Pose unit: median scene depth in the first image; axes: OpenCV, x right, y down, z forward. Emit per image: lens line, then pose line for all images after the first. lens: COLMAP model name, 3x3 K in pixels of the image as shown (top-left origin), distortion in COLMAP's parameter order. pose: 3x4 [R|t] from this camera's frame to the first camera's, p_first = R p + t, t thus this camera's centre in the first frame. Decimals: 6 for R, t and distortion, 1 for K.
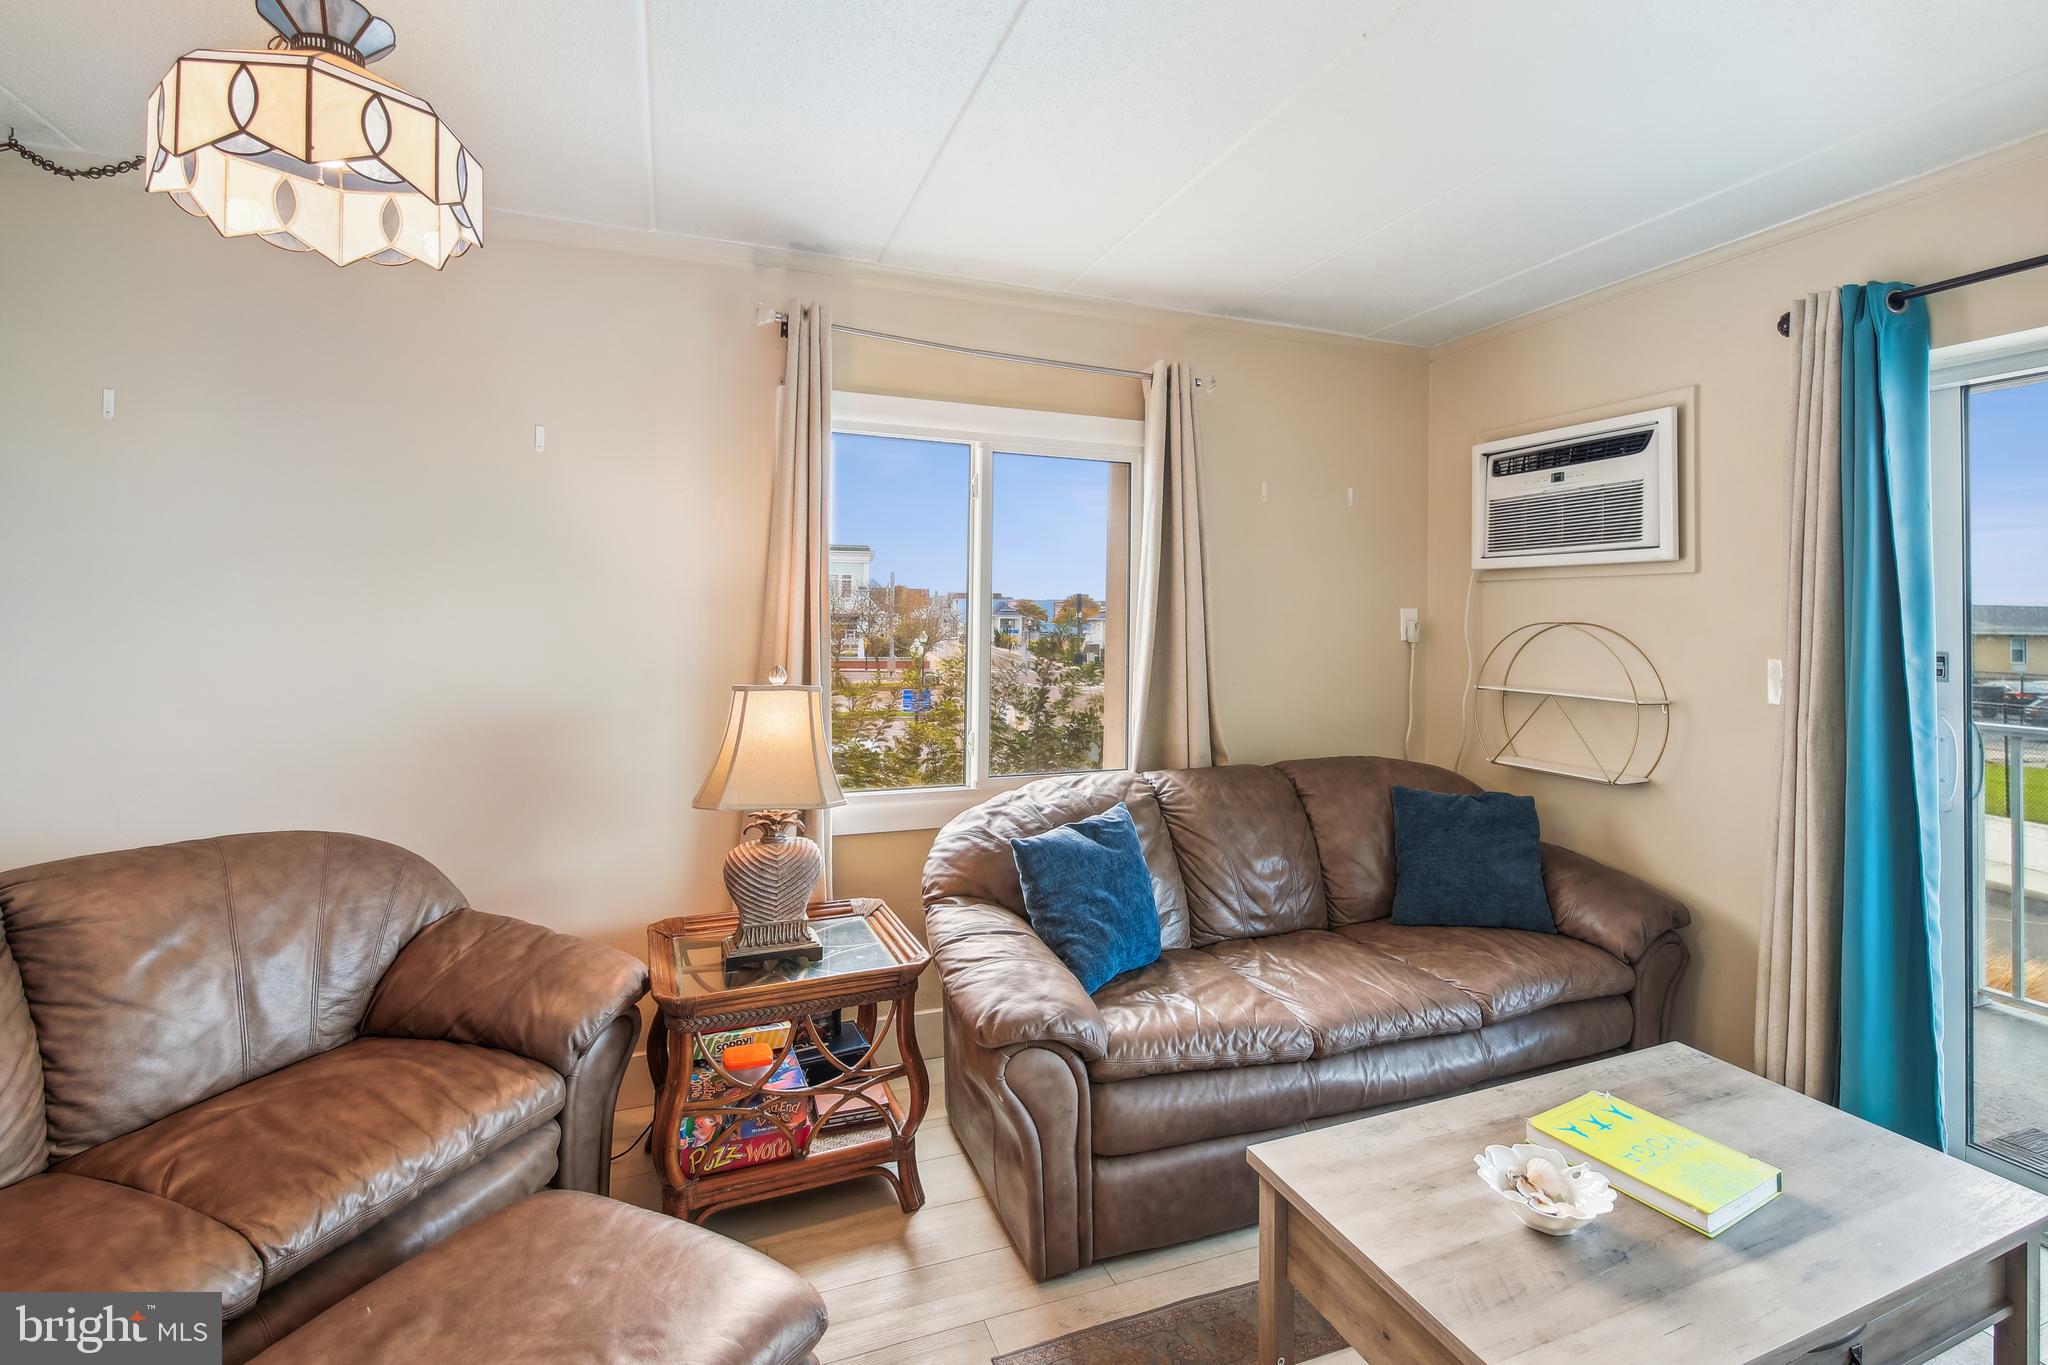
lens RADIAL K [[917.6, 0, 1042.7], [0, 917.6, 615.8], [0, 0, 1]] dist [-0.005231, -0.001178]
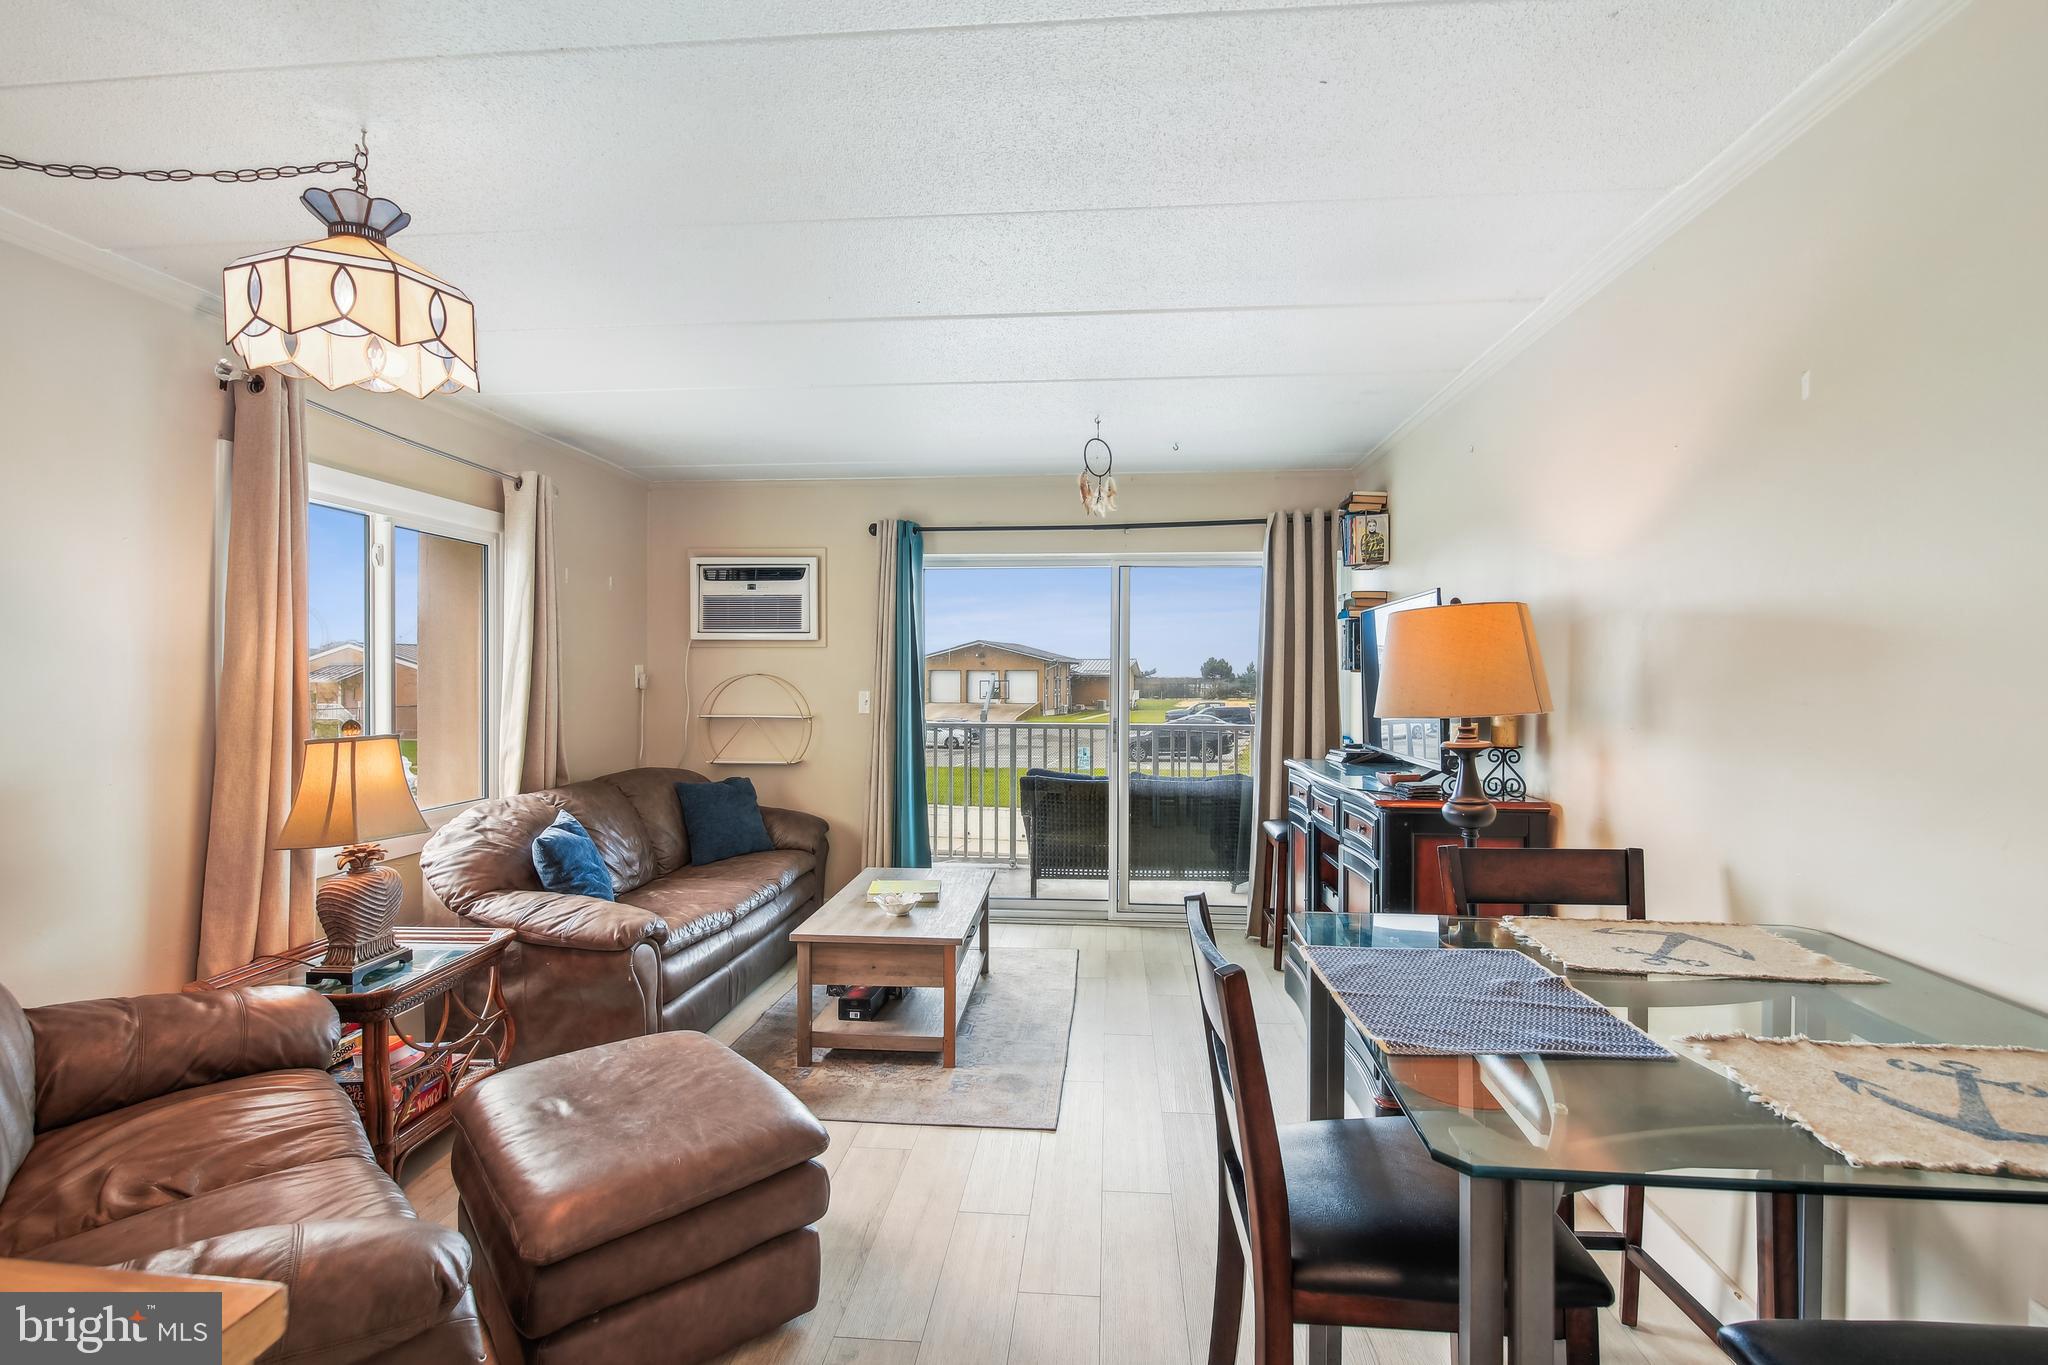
lens RADIAL K [[917.5, 0, 1024.0], [0, 917.5, 682.5], [0, 0, 1]] dist [-0.001406, -0.000191]
pose [[0.457553, -0.022678, 0.888893, -0.777477], [0.003543, 0.999713, 0.023681, -0.016162], [-0.889175, -0.007686, 0.457503, -0.231786]]
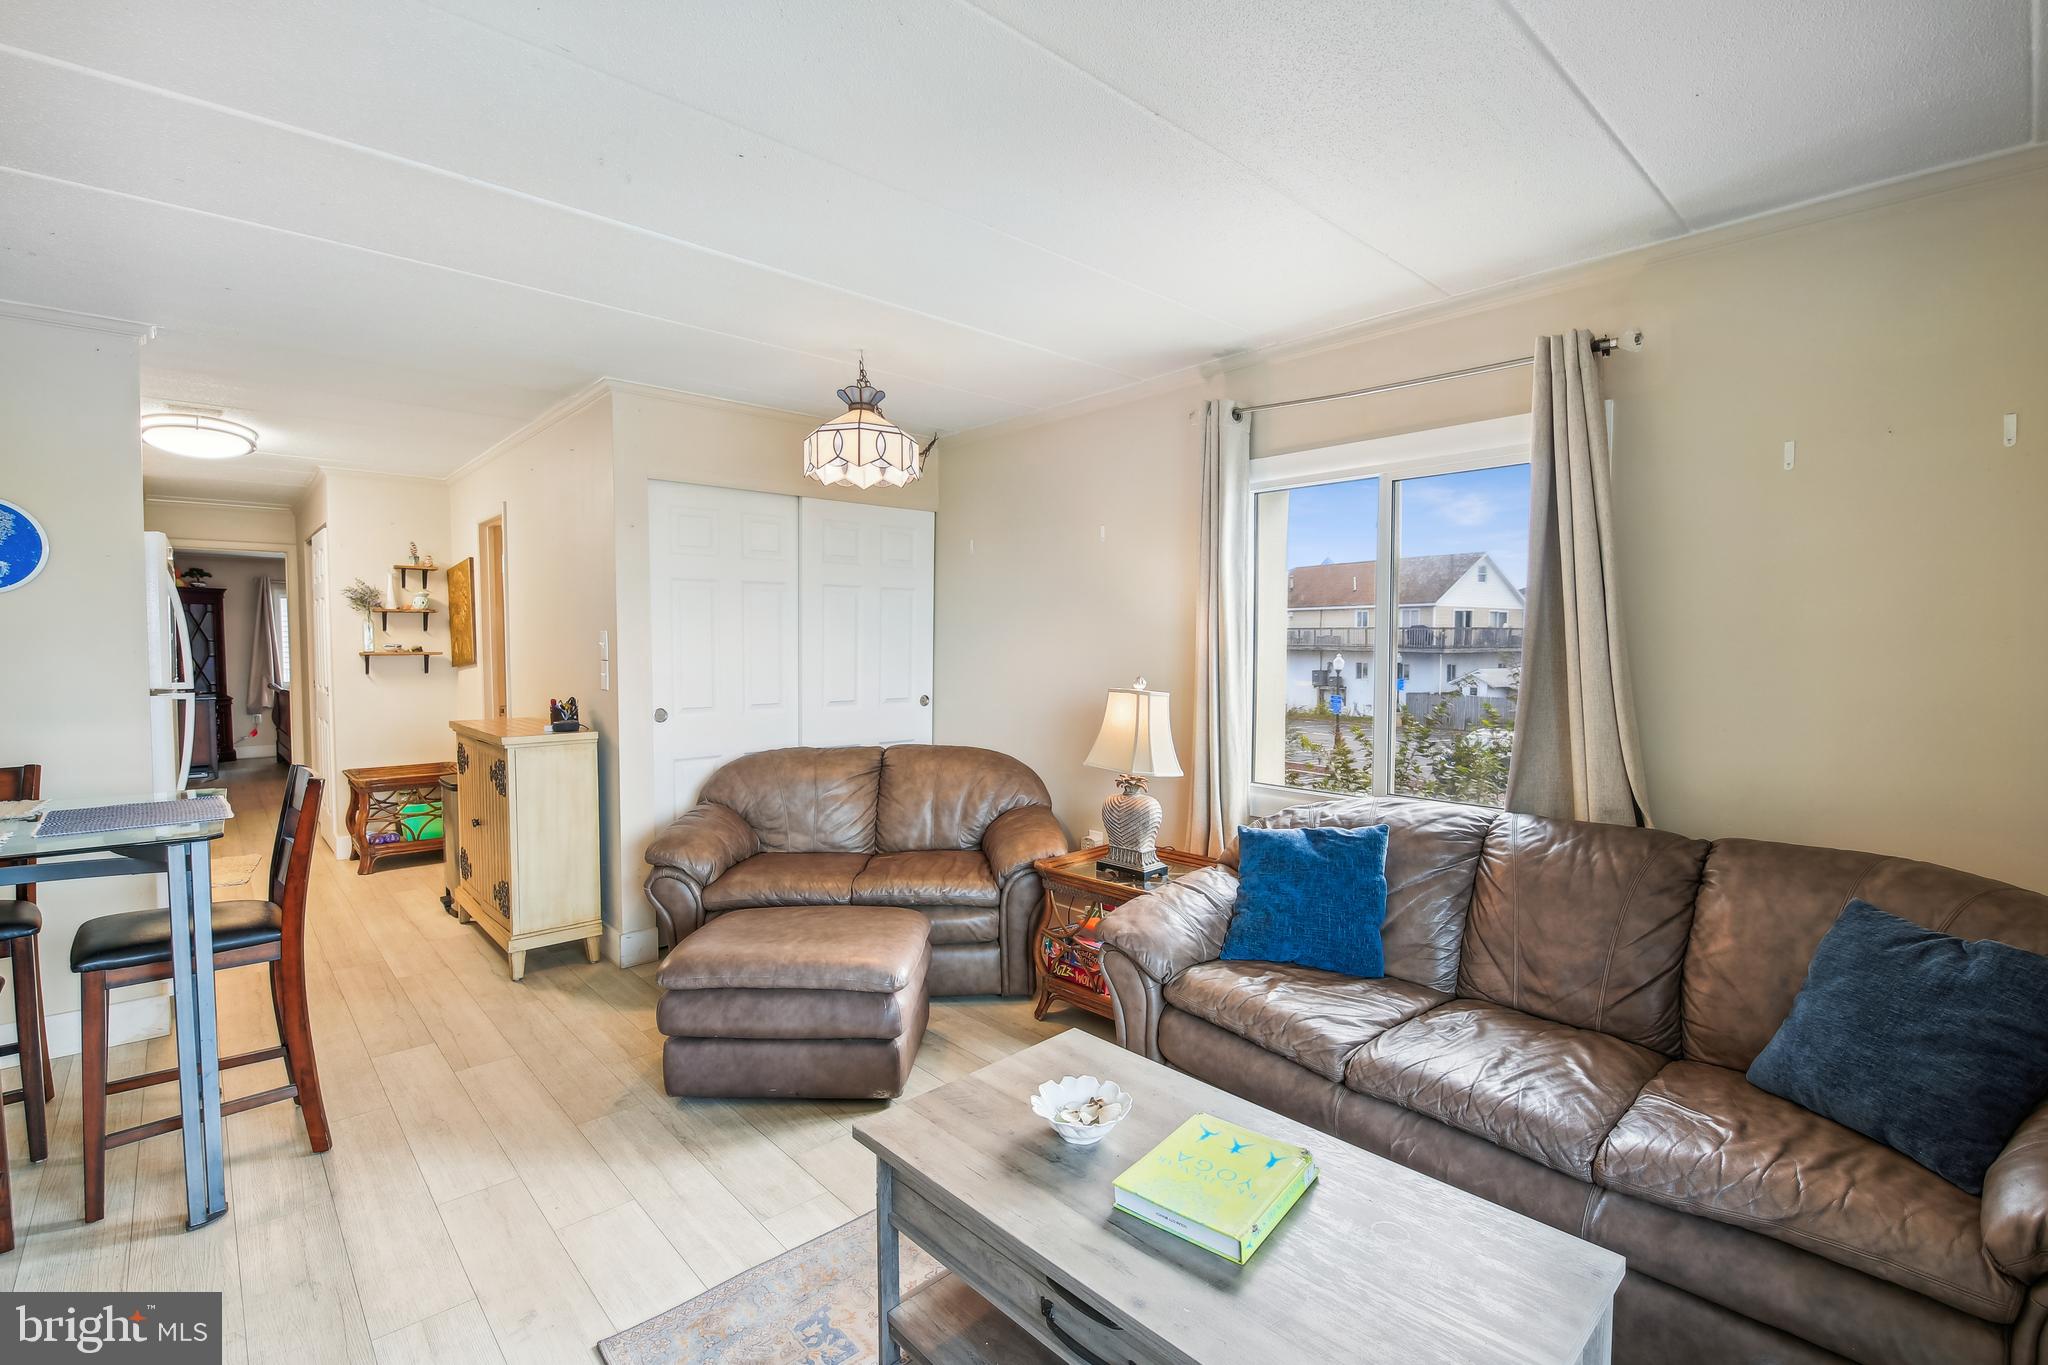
lens RADIAL K [[927.4, 0, 1024.0], [0, 927.4, 682.5], [0, 0, 1]] dist [-0.000998, -0.000236]
pose [[0.358256, 0.038646, -0.932823, 0.856190], [0.011832, 0.998875, 0.045927, -0.004975], [0.933548, -0.027490, 0.357396, 0.253784]]
